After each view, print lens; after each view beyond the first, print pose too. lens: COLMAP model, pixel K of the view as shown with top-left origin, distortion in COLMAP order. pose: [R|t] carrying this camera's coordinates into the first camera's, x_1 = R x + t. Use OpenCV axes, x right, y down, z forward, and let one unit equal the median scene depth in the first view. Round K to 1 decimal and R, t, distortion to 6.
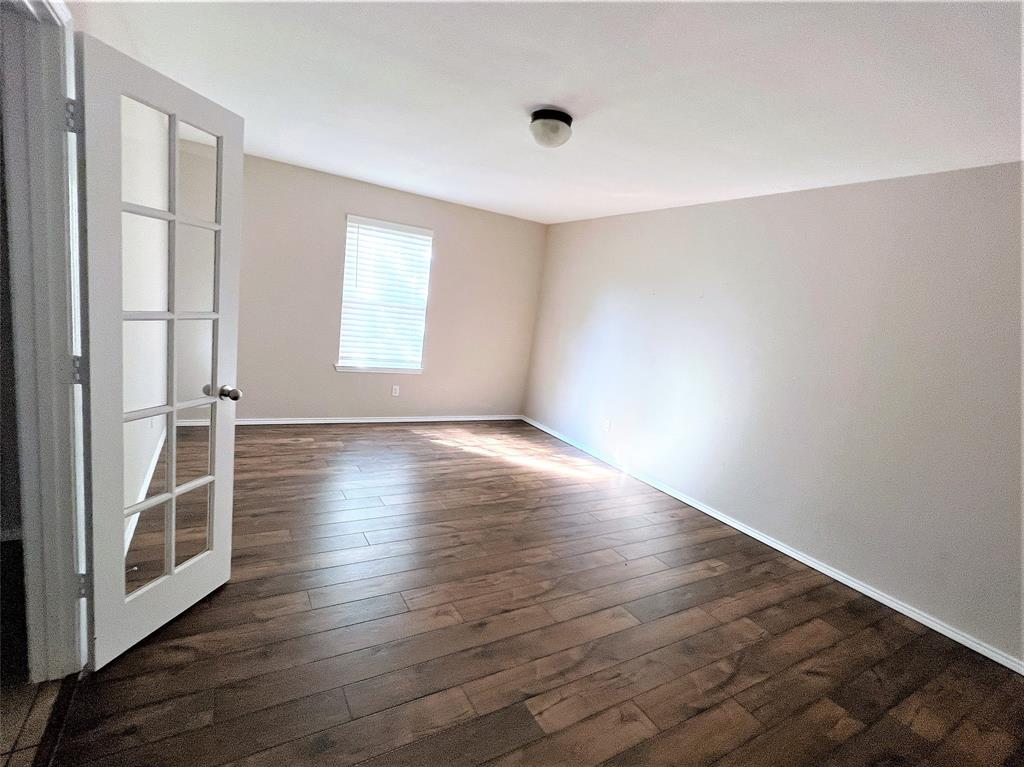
lens RADIAL K [[415.8, 0, 512.0], [0, 415.8, 383.5], [0, 0, 1]] dist [0.000218, 0.000383]
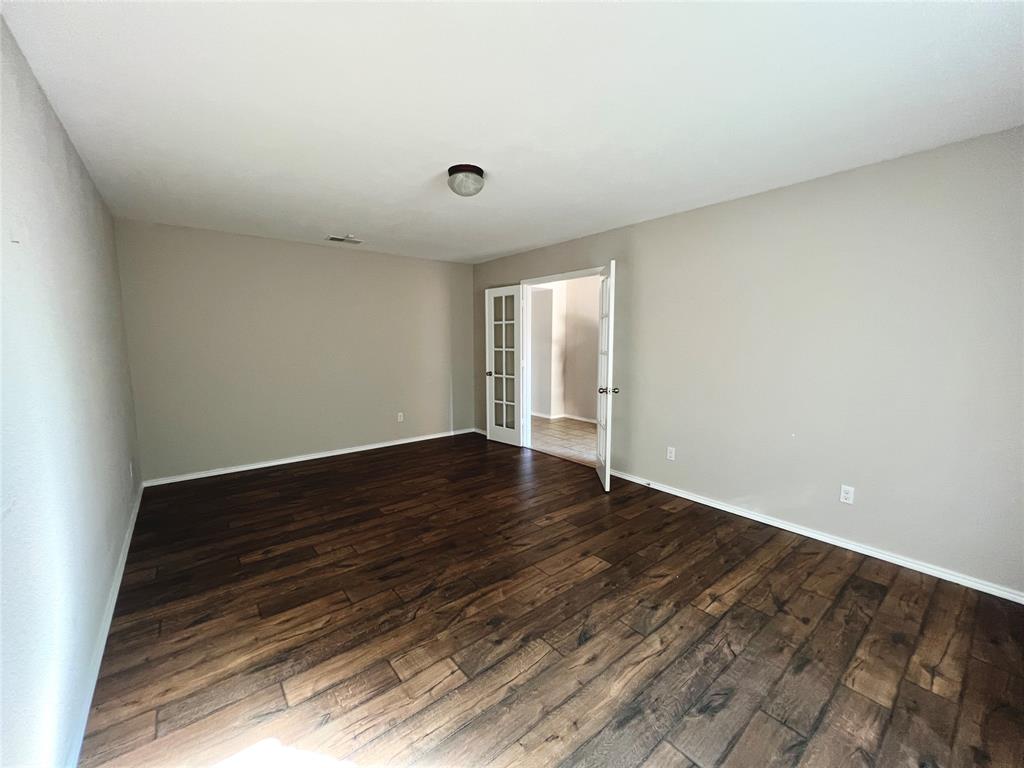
lens RADIAL K [[415.8, 0, 512.0], [0, 415.8, 384.0], [0, 0, 1]] dist [0.000218, 0.000383]
pose [[-0.981937, -0.104455, -0.157761, 0.060492], [-0.144786, 0.951595, 0.271116, -0.268883], [0.121805, 0.289061, -0.949530, 1.536404]]
